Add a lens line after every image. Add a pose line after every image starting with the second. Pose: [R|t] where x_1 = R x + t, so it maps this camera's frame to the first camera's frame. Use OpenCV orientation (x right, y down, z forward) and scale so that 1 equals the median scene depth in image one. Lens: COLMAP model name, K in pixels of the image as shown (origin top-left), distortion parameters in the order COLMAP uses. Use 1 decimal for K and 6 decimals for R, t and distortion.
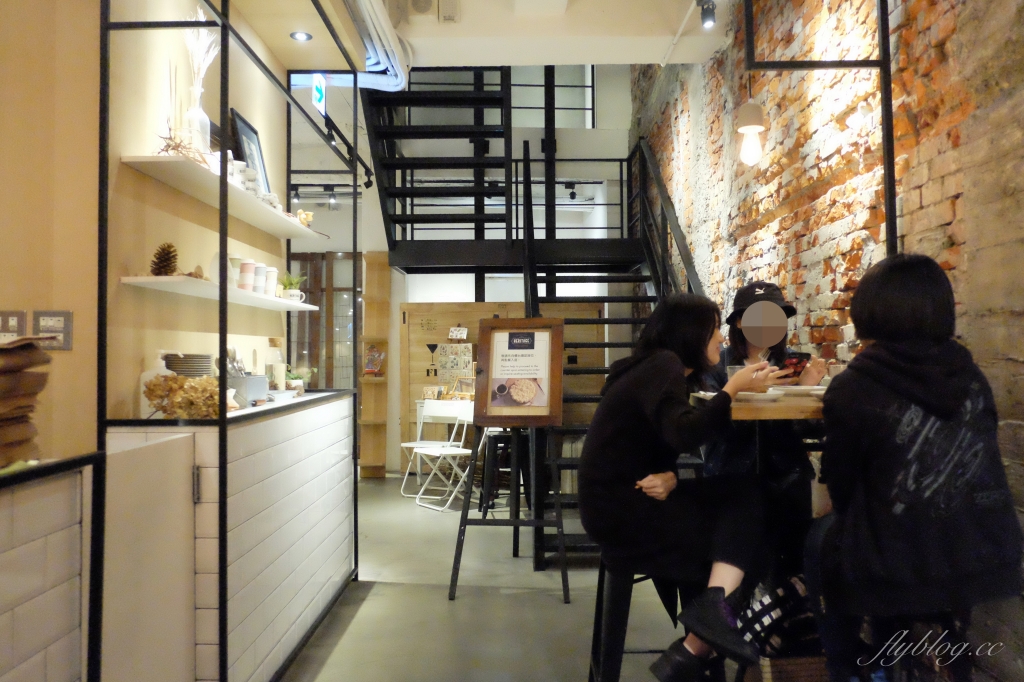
lens RADIAL K [[789.6, 0, 514.2], [0, 789.6, 342.2], [0, 0, 1]] dist [-0.015049, 0.007861]
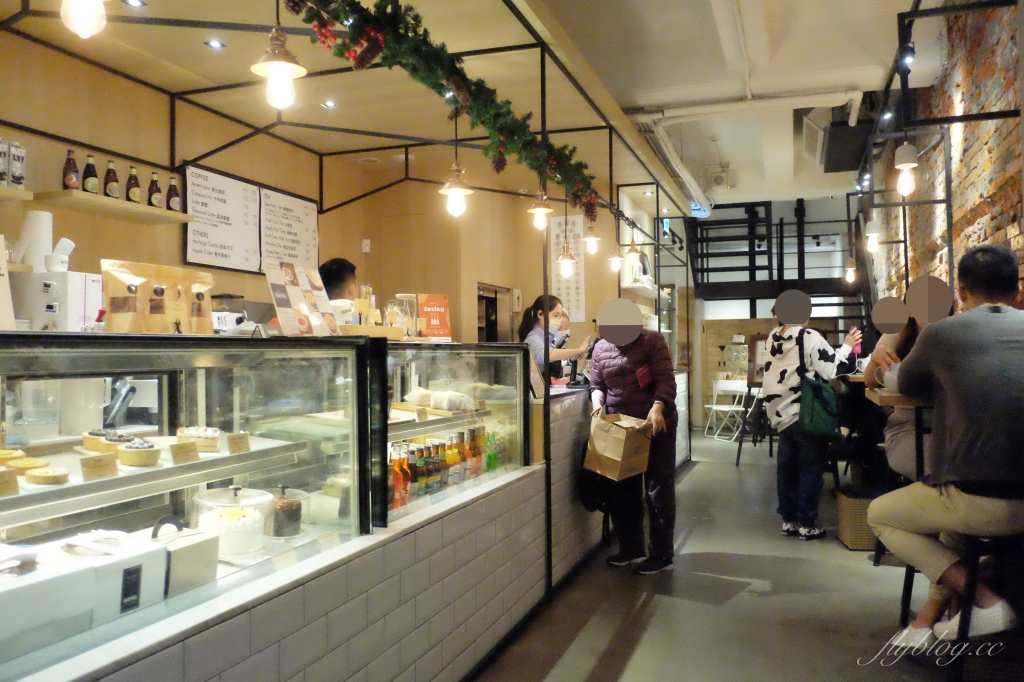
lens RADIAL K [[789.6, 0, 518.0], [0, 789.6, 341.4], [0, 0, 1]] dist [-0.015049, 0.007861]
pose [[0.941470, -0.008633, -0.336986, 0.046131], [0.009405, 0.999956, 0.000657, -0.011746], [0.336965, -0.003788, 0.941510, -0.654206]]
